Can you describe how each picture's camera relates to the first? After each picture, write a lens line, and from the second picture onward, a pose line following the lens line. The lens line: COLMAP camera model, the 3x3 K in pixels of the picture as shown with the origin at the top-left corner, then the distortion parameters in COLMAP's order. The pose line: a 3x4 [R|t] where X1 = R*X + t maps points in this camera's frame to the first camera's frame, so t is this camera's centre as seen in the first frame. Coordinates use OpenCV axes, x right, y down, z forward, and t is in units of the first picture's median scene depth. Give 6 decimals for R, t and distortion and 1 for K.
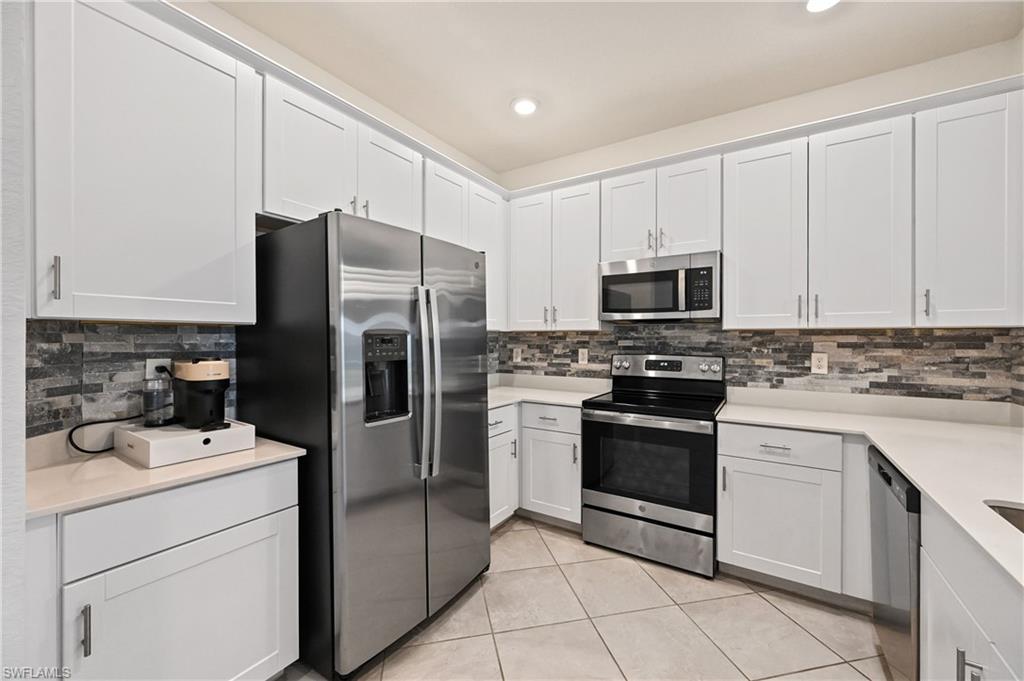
lens RADIAL K [[405.3, 0, 513.8], [0, 405.3, 338.9], [0, 0, 1]] dist [-0.000387, -0.000043]
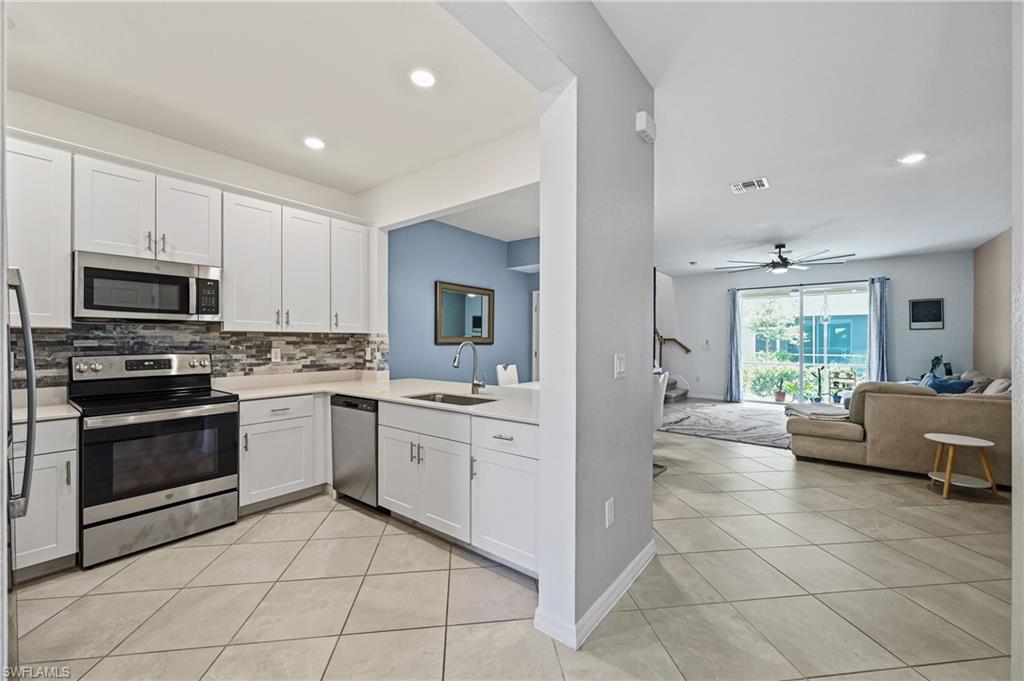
lens RADIAL K [[405.3, 0, 513.7], [0, 405.3, 340.3], [0, 0, 1]] dist [-0.000387, -0.000043]
pose [[0.091342, -0.000731, 0.995819, -0.669069], [0.001054, 0.999999, 0.000637, 0.005708], [-0.995819, 0.000991, 0.091343, -0.008406]]
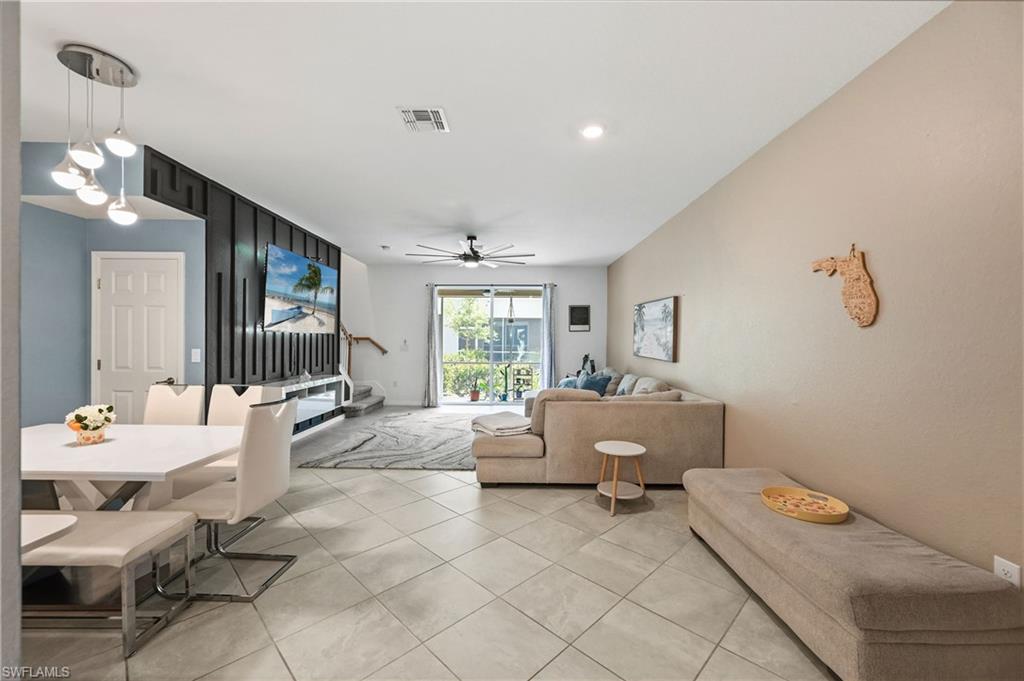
lens RADIAL K [[405.3, 0, 514.3], [0, 405.3, 342.7], [0, 0, 1]] dist [-0.000387, -0.000043]
pose [[-0.541670, -0.012034, 0.840505, -0.043348], [-0.004726, 0.999925, 0.011271, -0.008339], [-0.840578, 0.002133, -0.541686, -0.406974]]
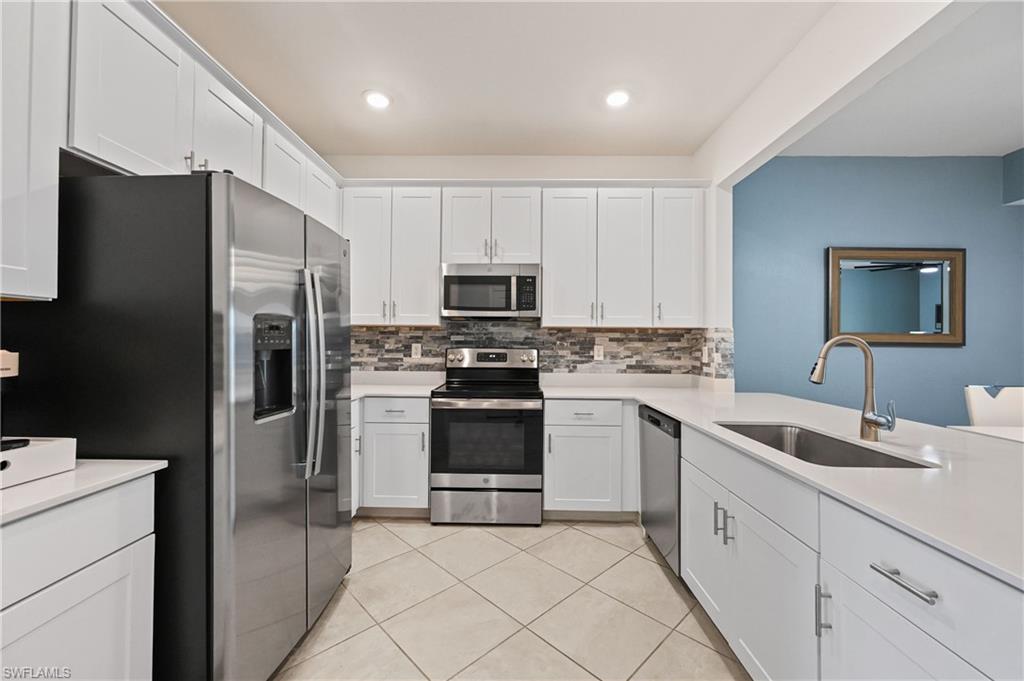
lens RADIAL K [[405.3, 0, 511.7], [0, 405.3, 334.6], [0, 0, 1]] dist [-0.000387, -0.000043]
pose [[0.851470, 0.012795, 0.524248, -0.229518], [-0.005532, 0.999866, -0.015418, 0.021763], [-0.524375, 0.010227, 0.851426, -0.022259]]
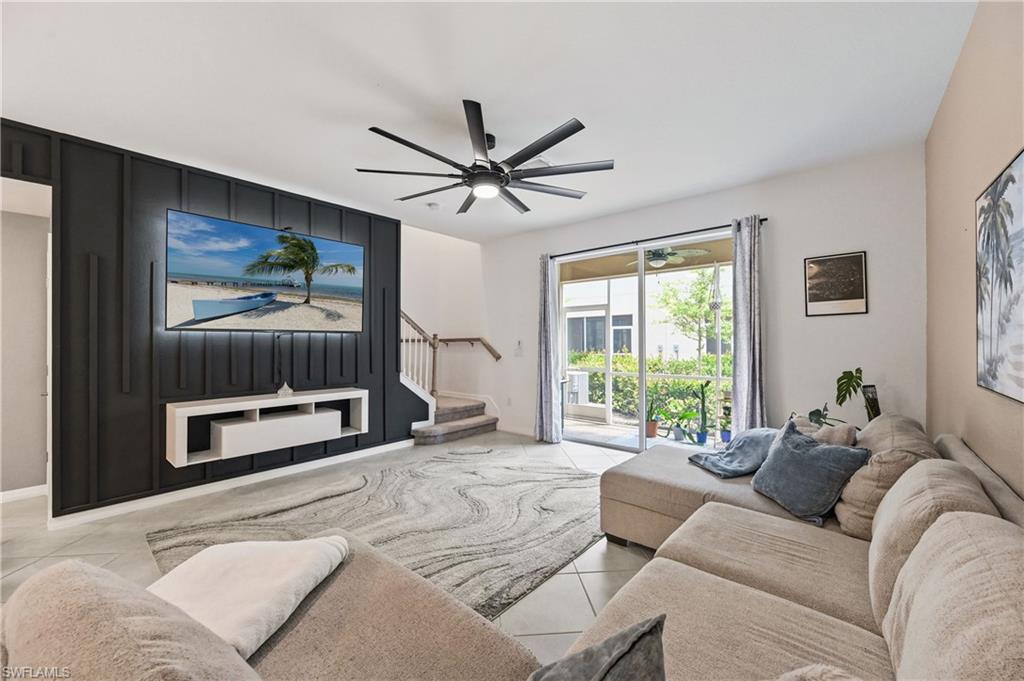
lens RADIAL K [[405.3, 0, 511.1], [0, 405.3, 338.8], [0, 0, 1]] dist [-0.000387, -0.000043]
pose [[0.132485, 0.004872, 0.991173, 0.929772], [0.008337, 0.999947, -0.006030, 0.014662], [-0.991150, 0.009062, 0.132437, -1.757162]]
